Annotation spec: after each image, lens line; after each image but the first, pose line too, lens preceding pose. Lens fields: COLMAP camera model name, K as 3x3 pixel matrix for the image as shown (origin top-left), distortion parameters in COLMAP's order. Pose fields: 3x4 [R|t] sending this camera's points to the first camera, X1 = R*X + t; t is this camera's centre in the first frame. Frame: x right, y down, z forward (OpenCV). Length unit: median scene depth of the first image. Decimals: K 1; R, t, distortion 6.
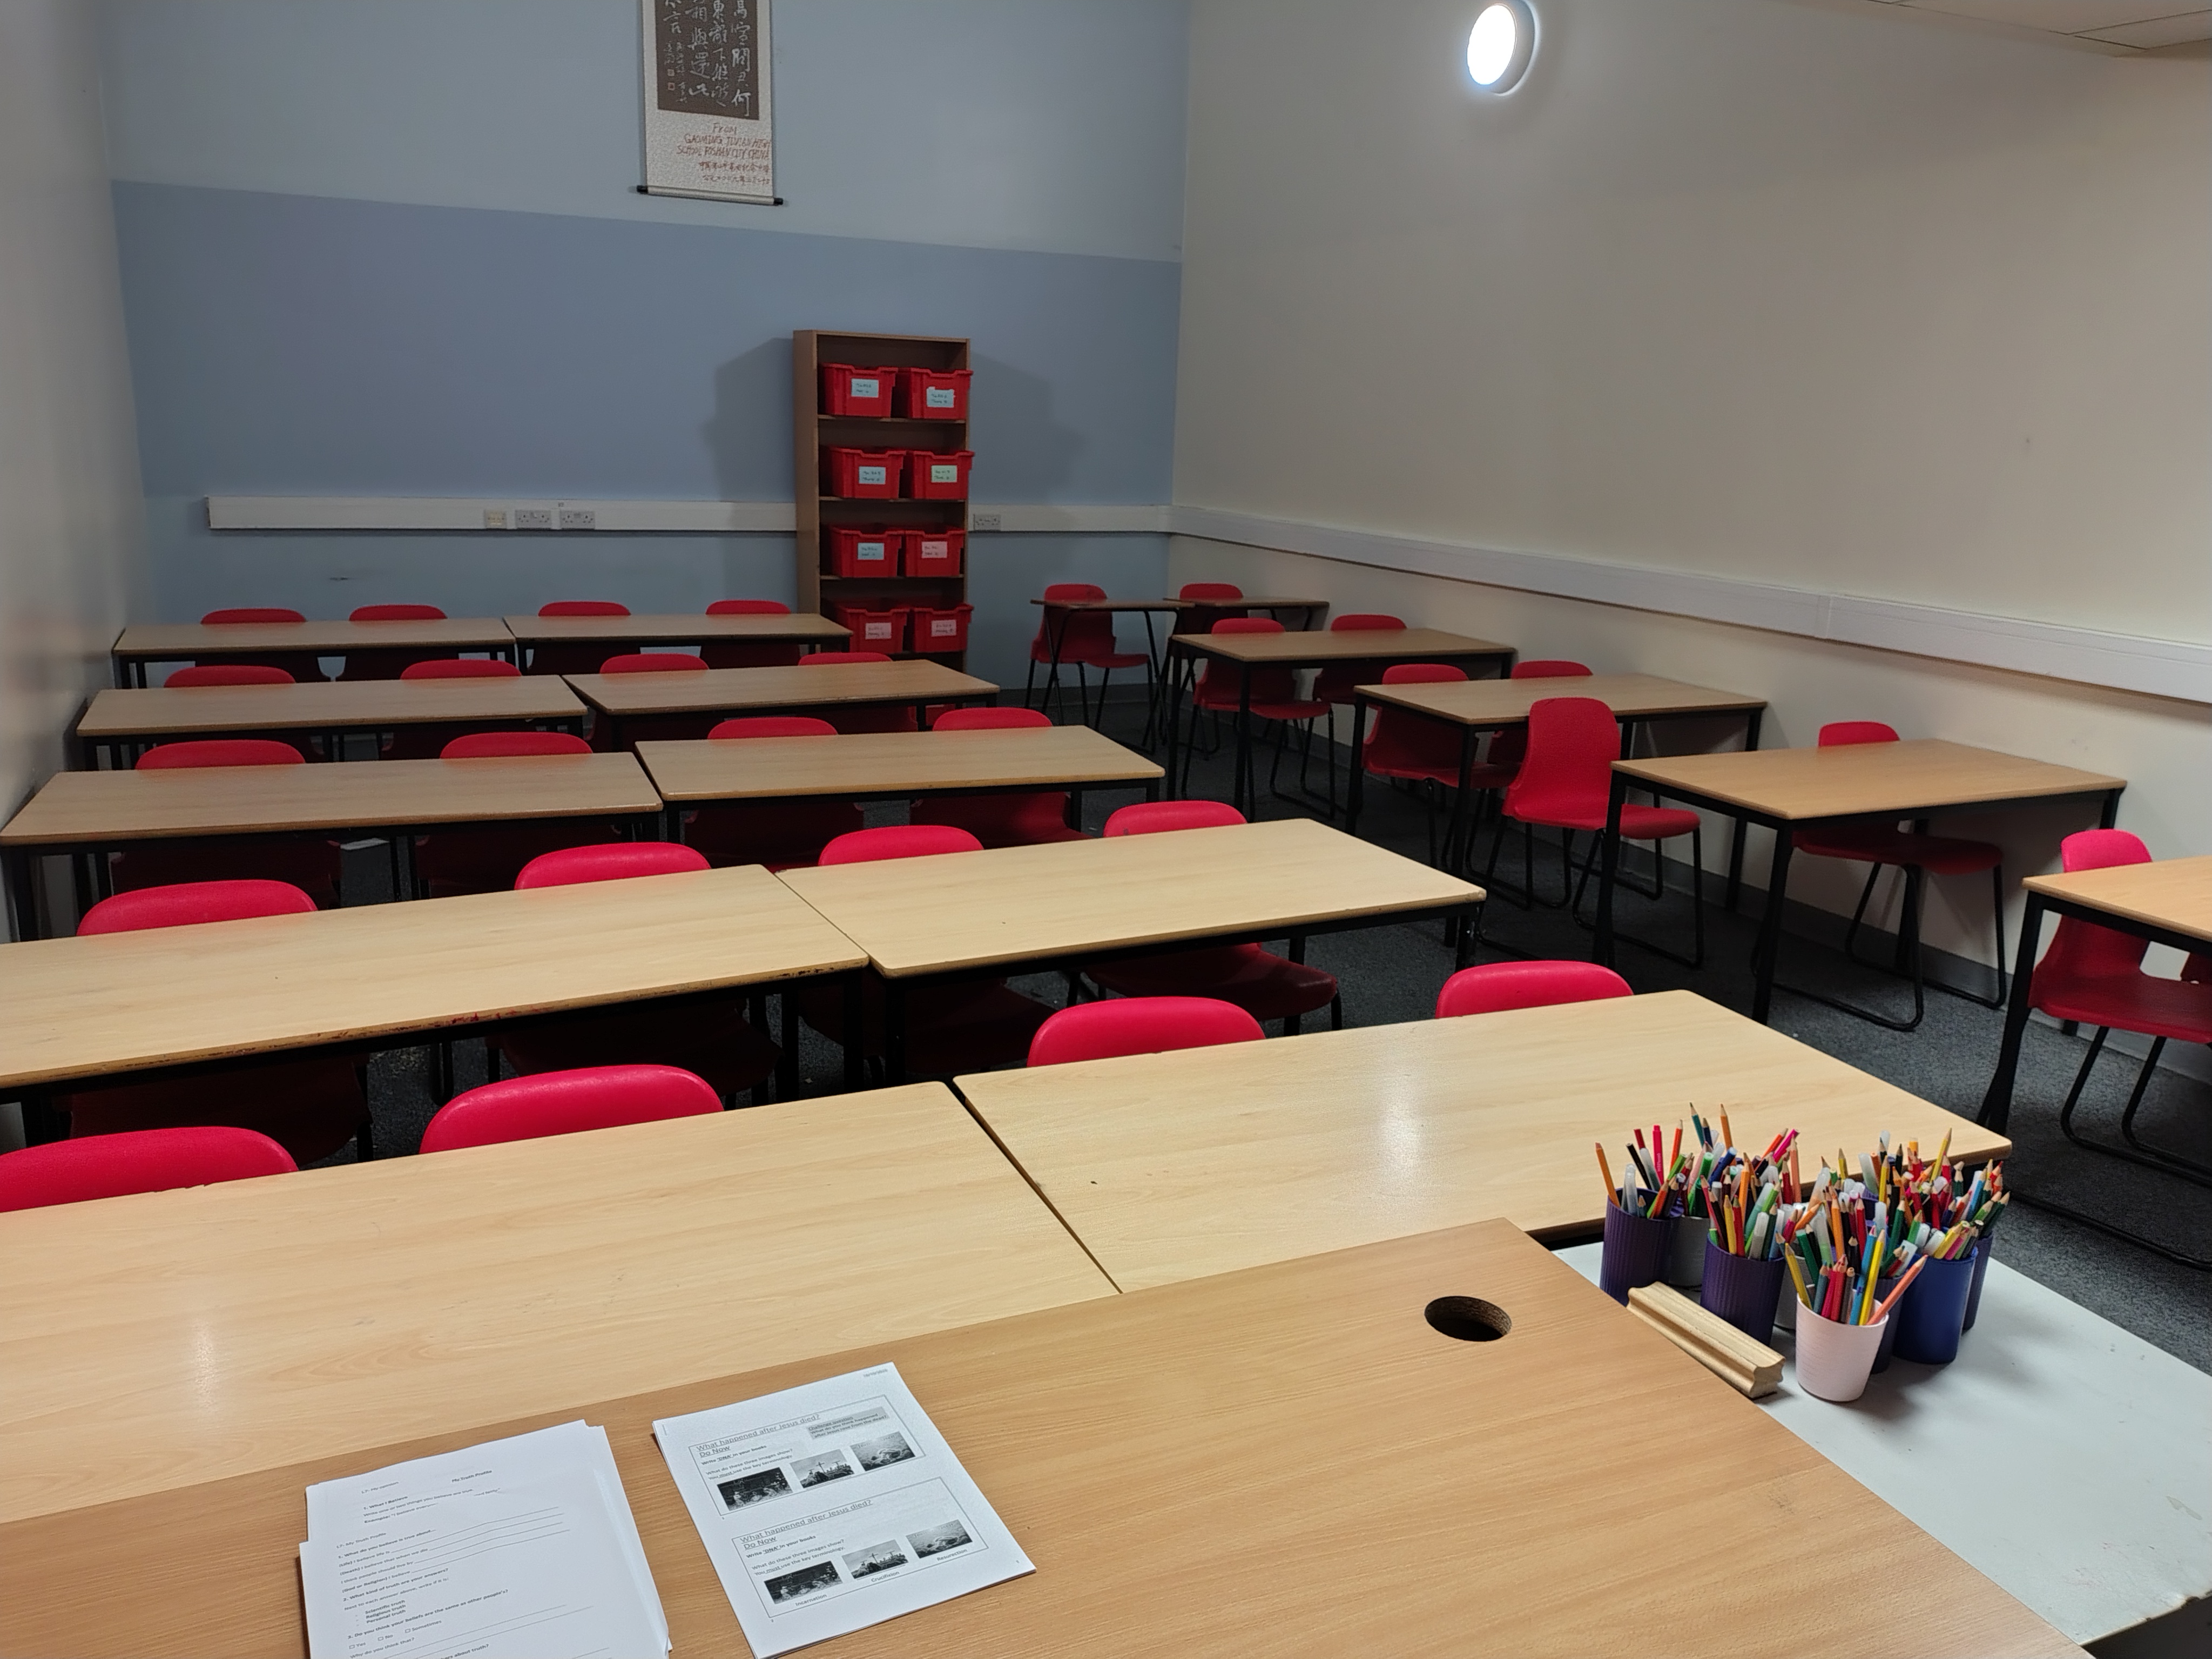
lens RADIAL K [[1681.6, 0, 1110.2], [0, 1681.6, 837.7], [0, 0, 1]] dist [0.073018, -0.102061]
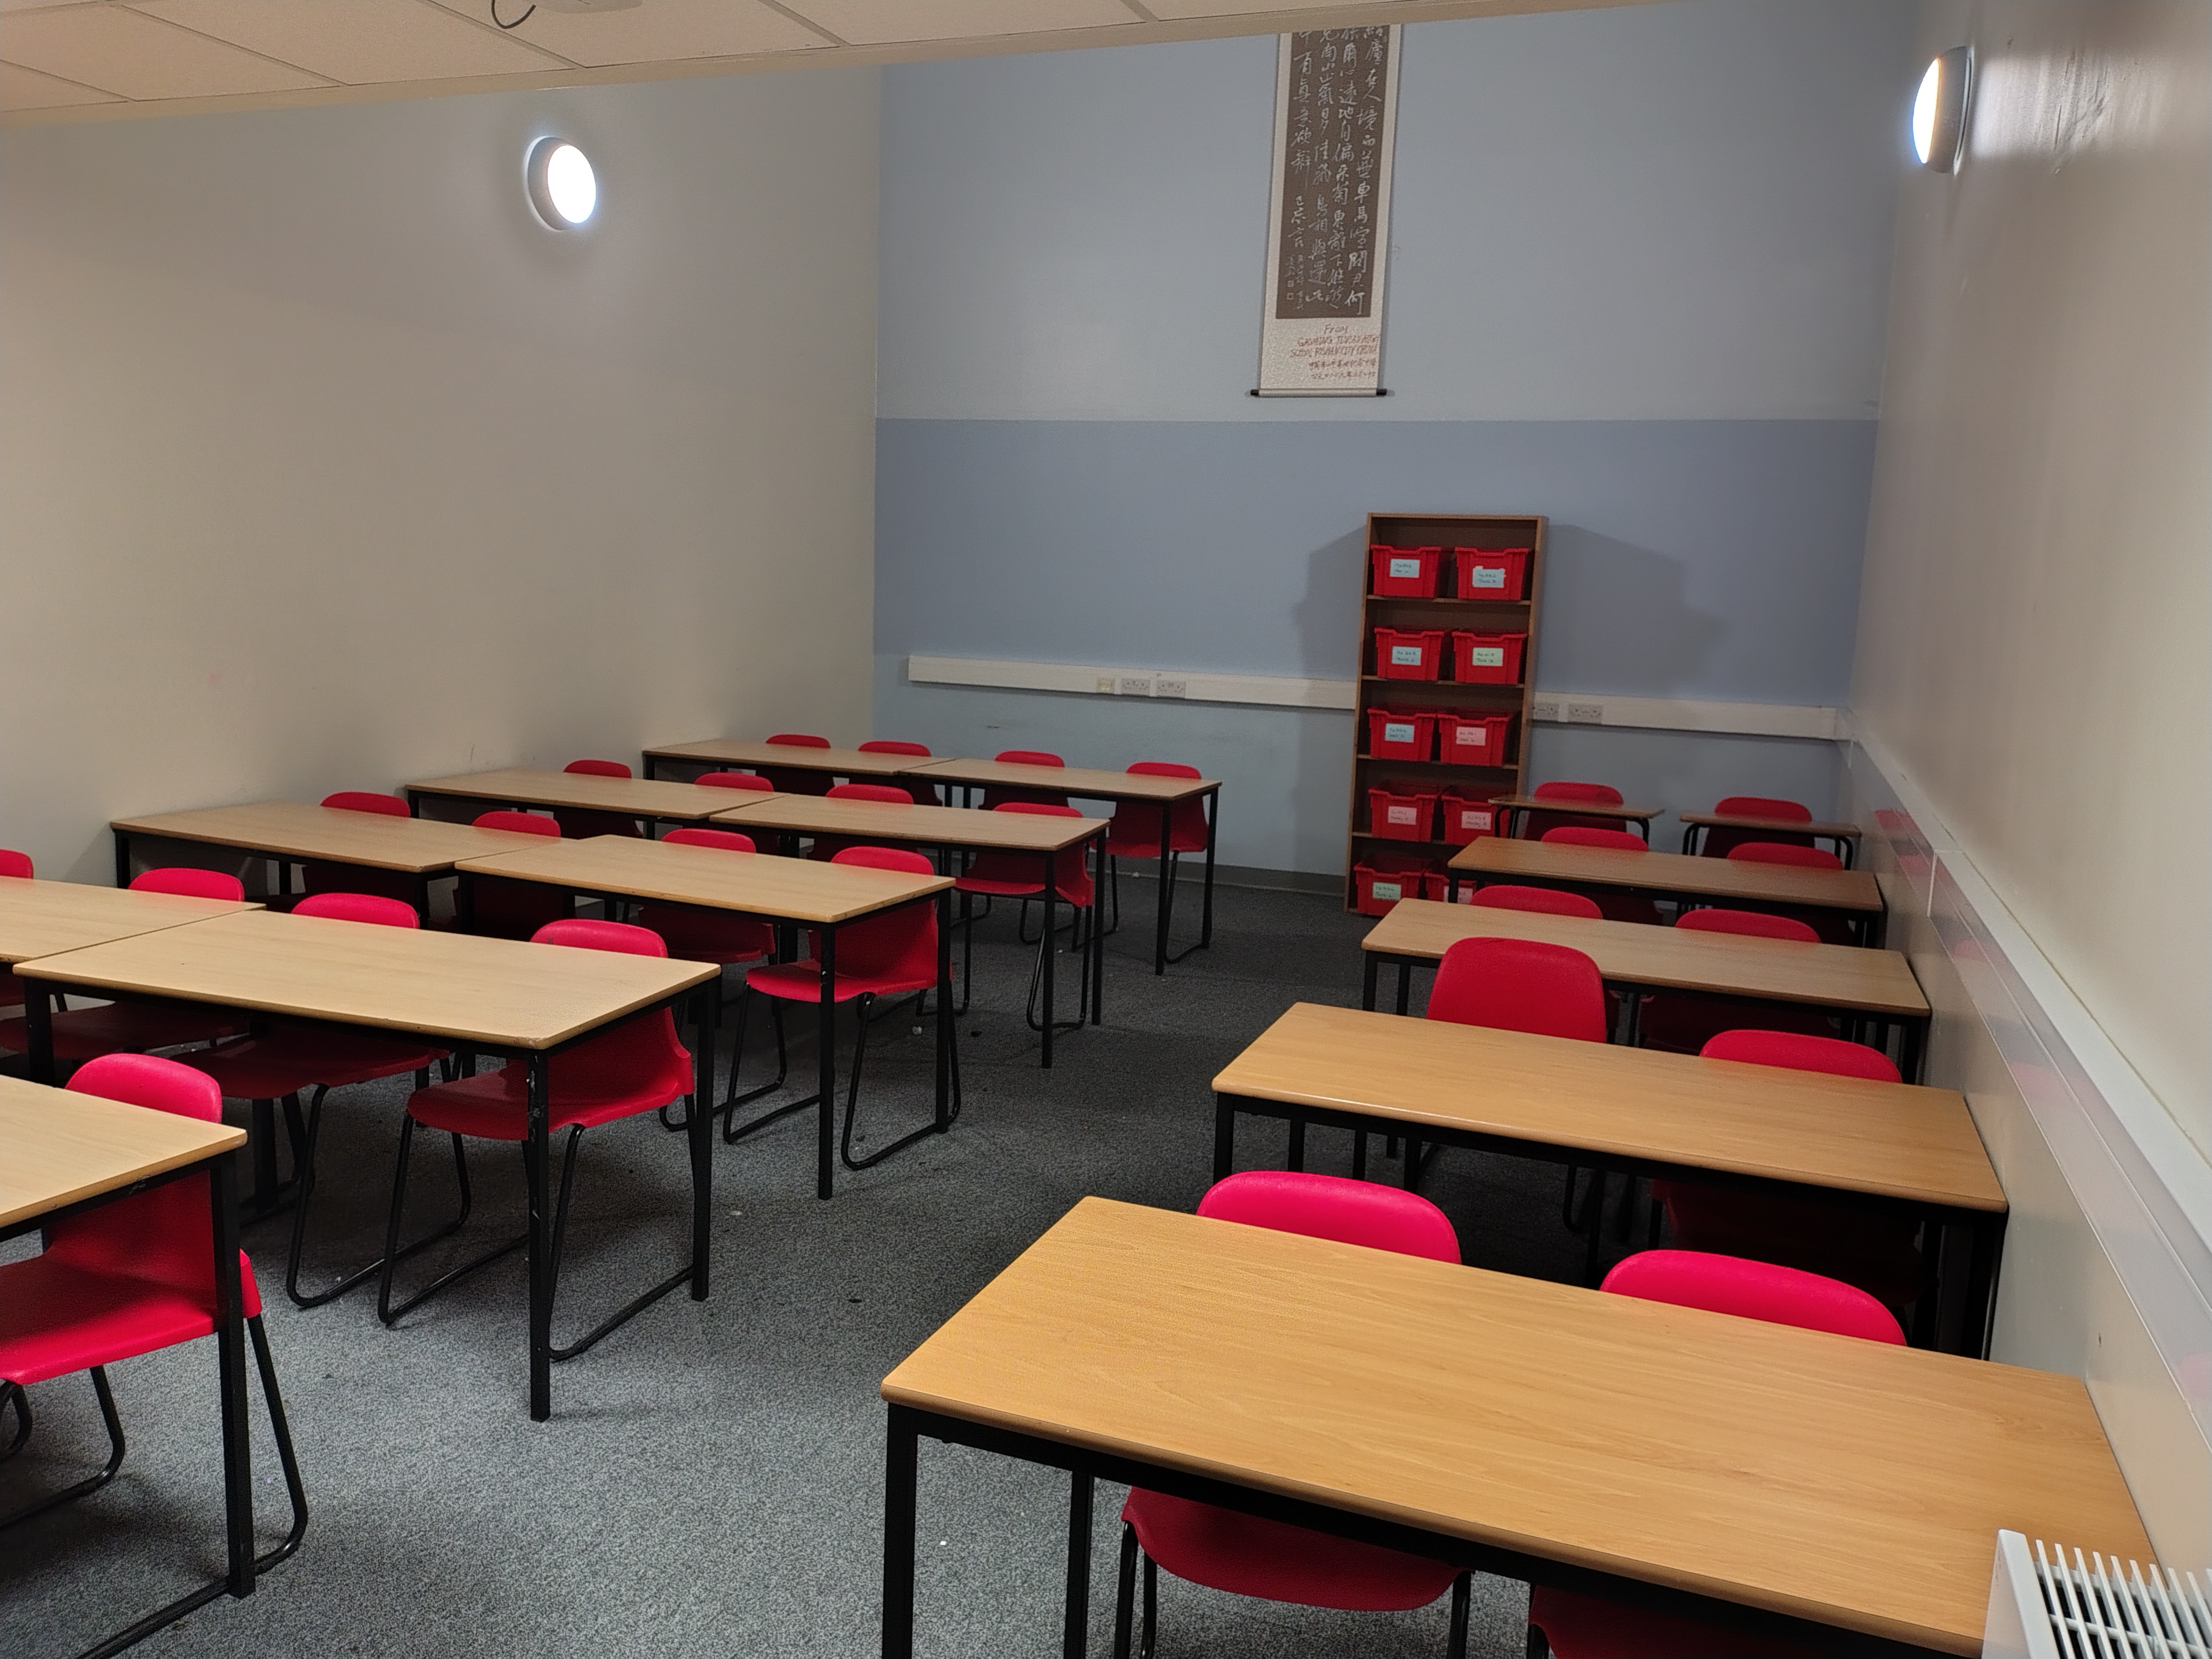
lens RADIAL K [[1681.6, 0, 1141.0], [0, 1681.6, 877.8], [0, 0, 1]] dist [0.073018, -0.102061]
pose [[0.691665, 0.121660, -0.711897, 0.473371], [-0.190713, 0.981489, -0.017561, -0.043353], [0.696583, 0.147914, 0.702064, 0.232607]]
